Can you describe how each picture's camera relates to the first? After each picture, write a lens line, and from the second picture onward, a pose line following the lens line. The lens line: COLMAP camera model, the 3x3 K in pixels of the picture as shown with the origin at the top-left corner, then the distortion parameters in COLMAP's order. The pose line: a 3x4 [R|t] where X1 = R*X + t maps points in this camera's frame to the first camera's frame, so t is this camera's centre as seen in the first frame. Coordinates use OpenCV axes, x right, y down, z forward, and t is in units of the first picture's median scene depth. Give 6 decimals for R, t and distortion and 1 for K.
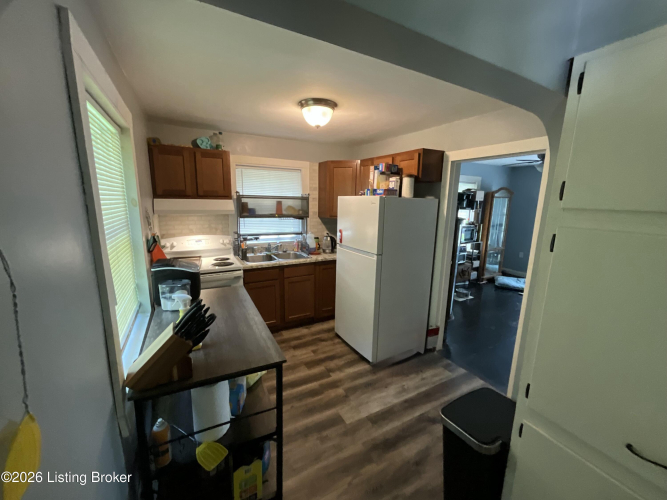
lens RADIAL K [[271.4, 0, 330.0], [0, 271.4, 253.7], [0, 0, 1]] dist [-0.001525, -0.000223]
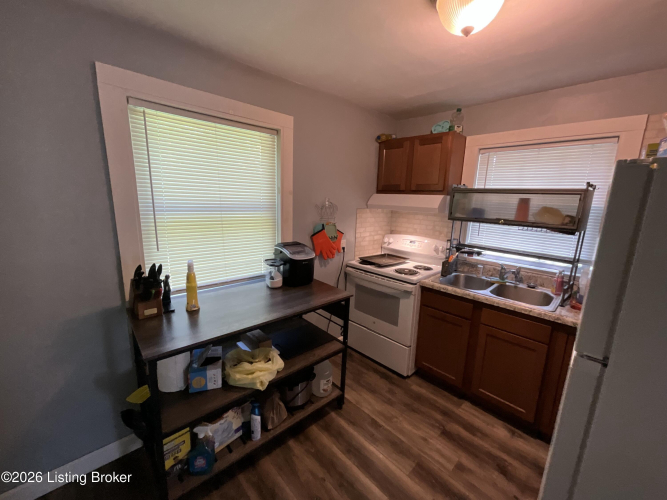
lens RADIAL K [[271.4, 0, 332.9], [0, 271.4, 250.2], [0, 0, 1]] dist [-0.001525, -0.000223]
pose [[0.266411, 0.175756, -0.947700, 0.285094], [-0.216252, 0.969067, 0.118927, -0.067347], [0.939287, 0.173258, 0.296178, 0.470730]]
